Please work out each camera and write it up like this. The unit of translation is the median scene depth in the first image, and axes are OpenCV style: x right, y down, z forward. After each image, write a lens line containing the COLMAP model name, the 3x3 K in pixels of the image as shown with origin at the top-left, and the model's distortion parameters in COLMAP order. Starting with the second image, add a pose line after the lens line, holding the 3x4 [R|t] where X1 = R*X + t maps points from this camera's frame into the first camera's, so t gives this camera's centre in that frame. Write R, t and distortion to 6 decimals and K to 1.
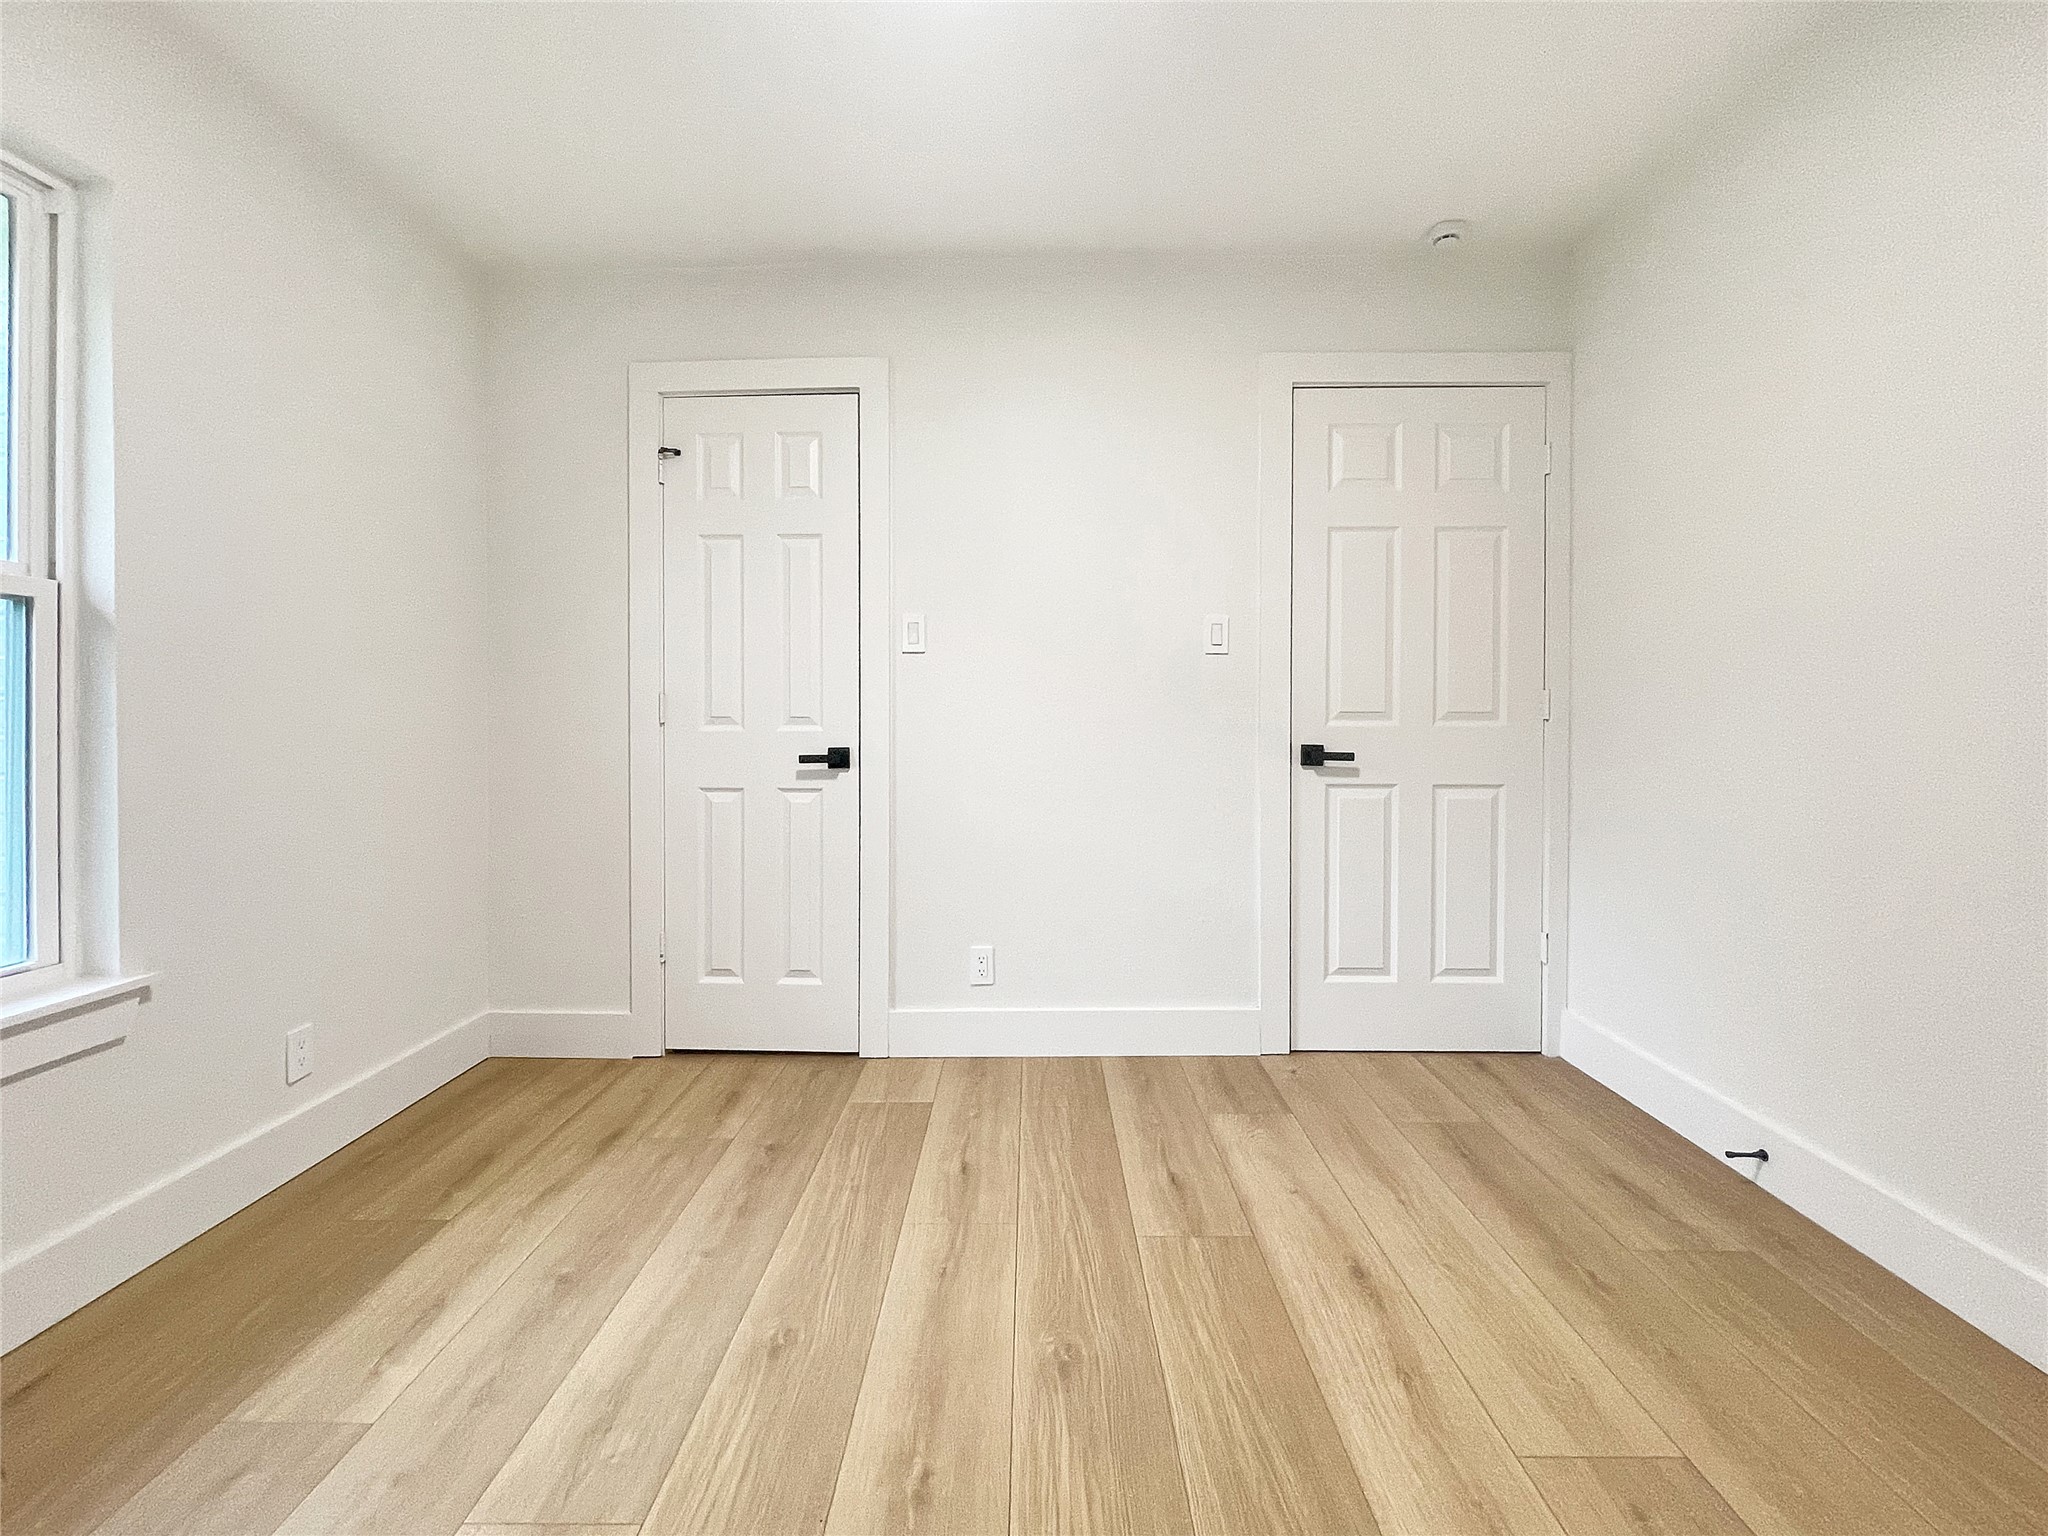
lens RADIAL K [[861.4, 0, 1025.5], [0, 861.4, 730.6], [0, 0, 1]] dist [0.001880, 0.000960]
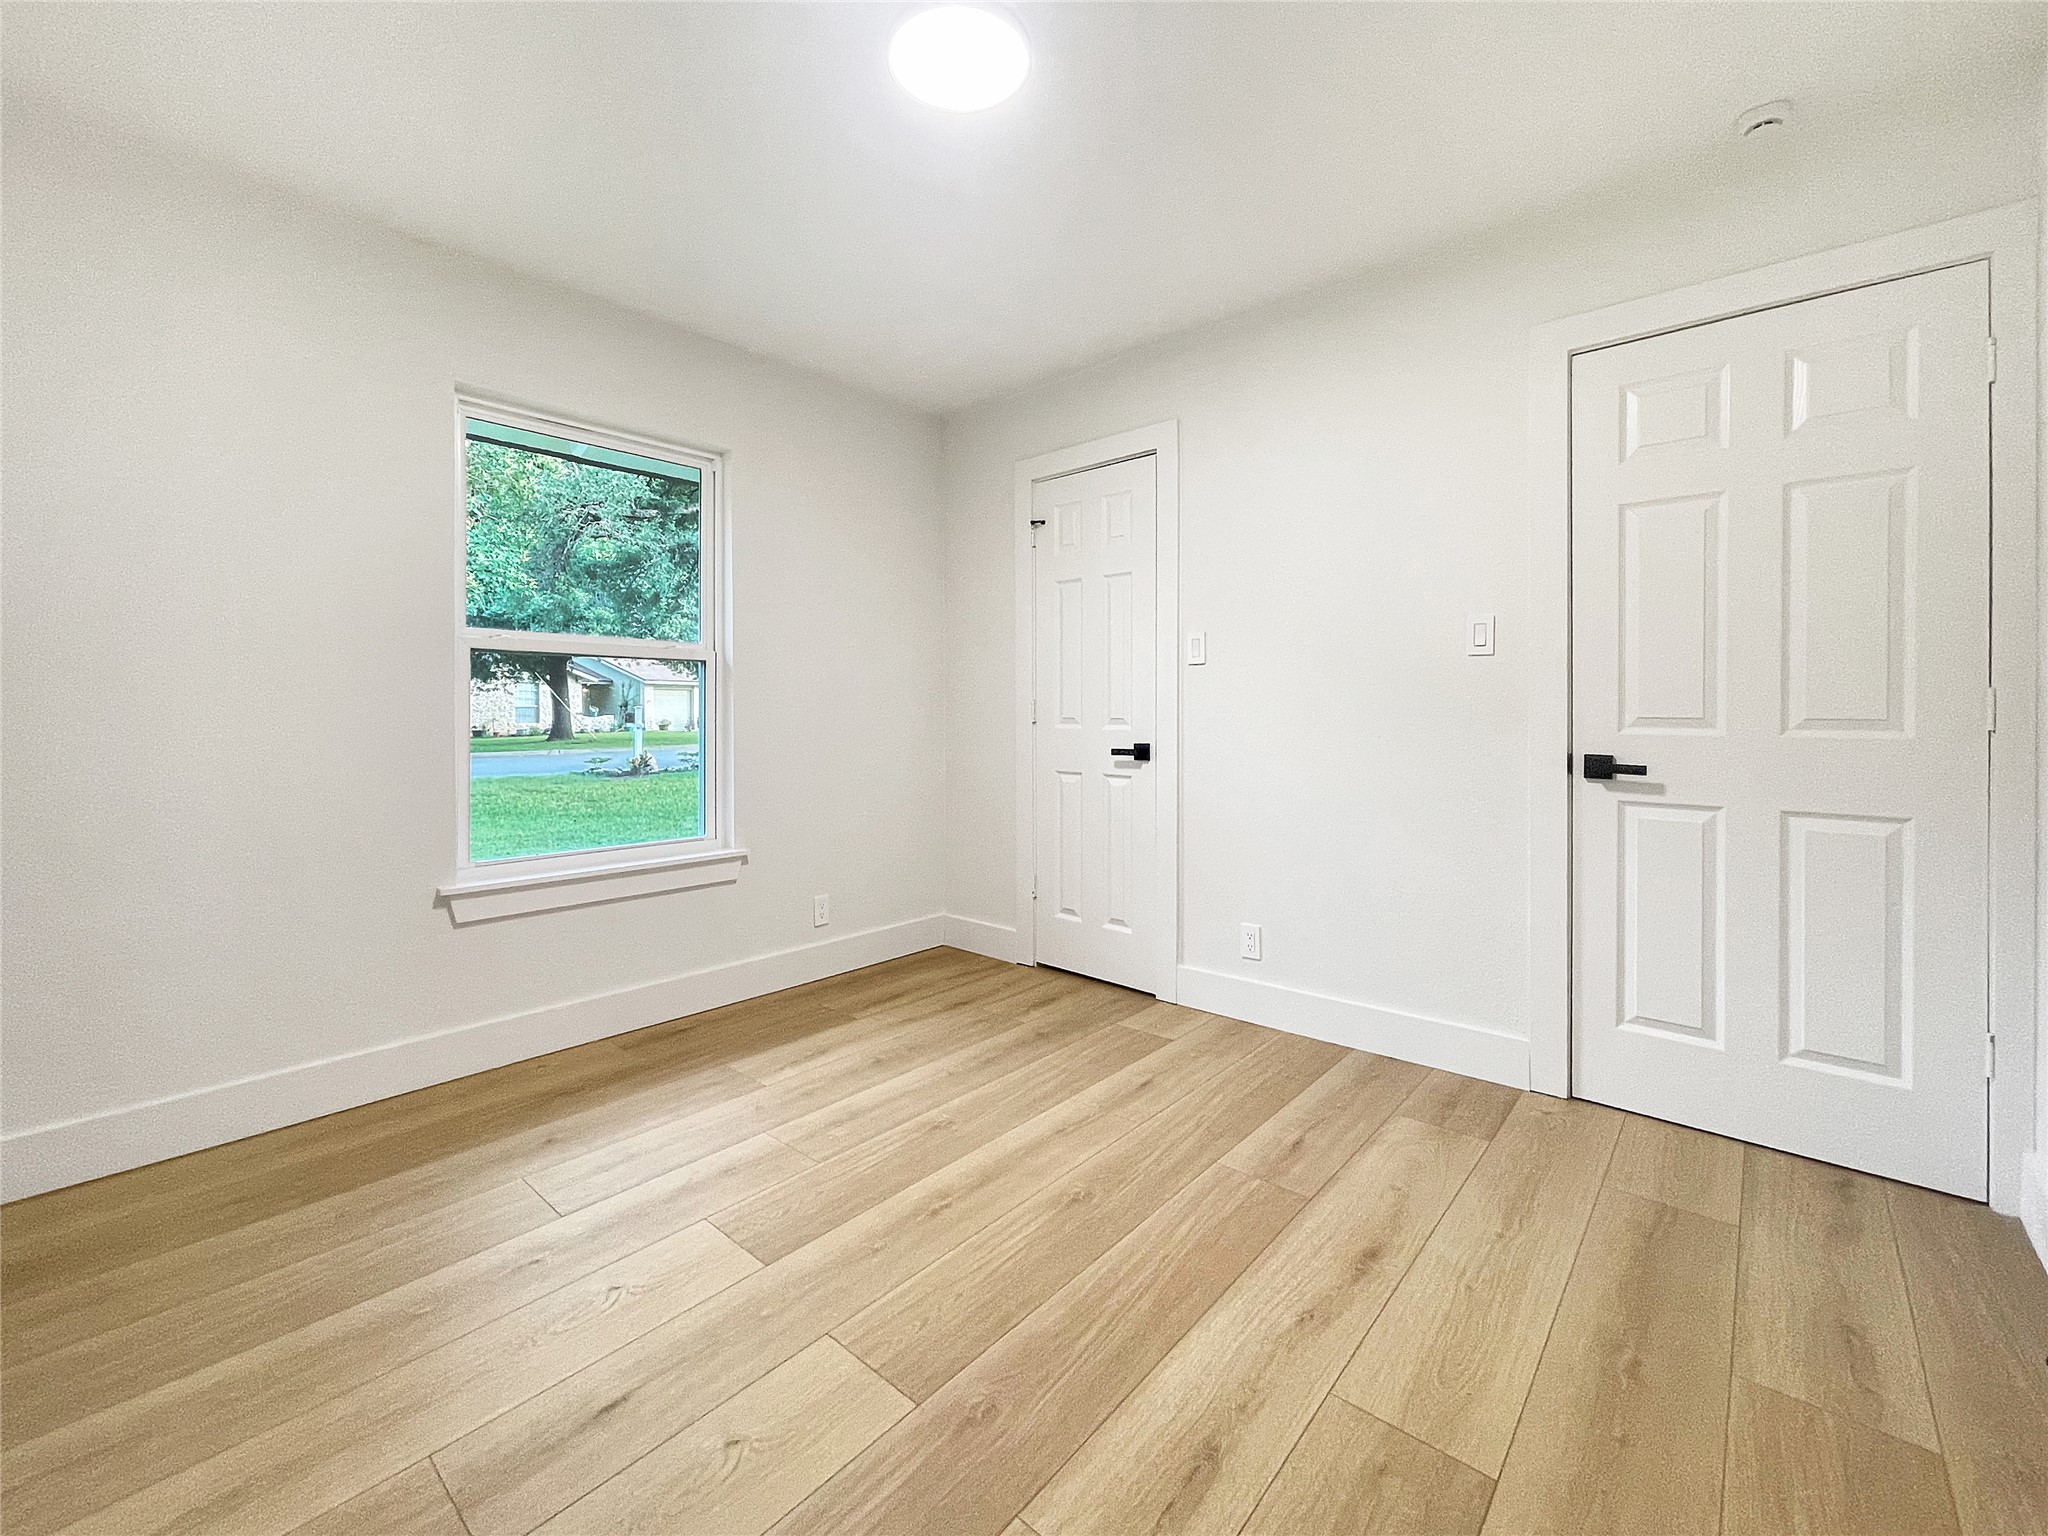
lens RADIAL K [[861.4, 0, 1025.5], [0, 861.4, 730.6], [0, 0, 1]] dist [0.001880, 0.000960]
pose [[0.763817, 0.017279, -0.645202, 0.476037], [-0.013481, 0.999851, 0.010817, -0.010442], [0.645292, 0.000436, 0.763936, -0.050349]]
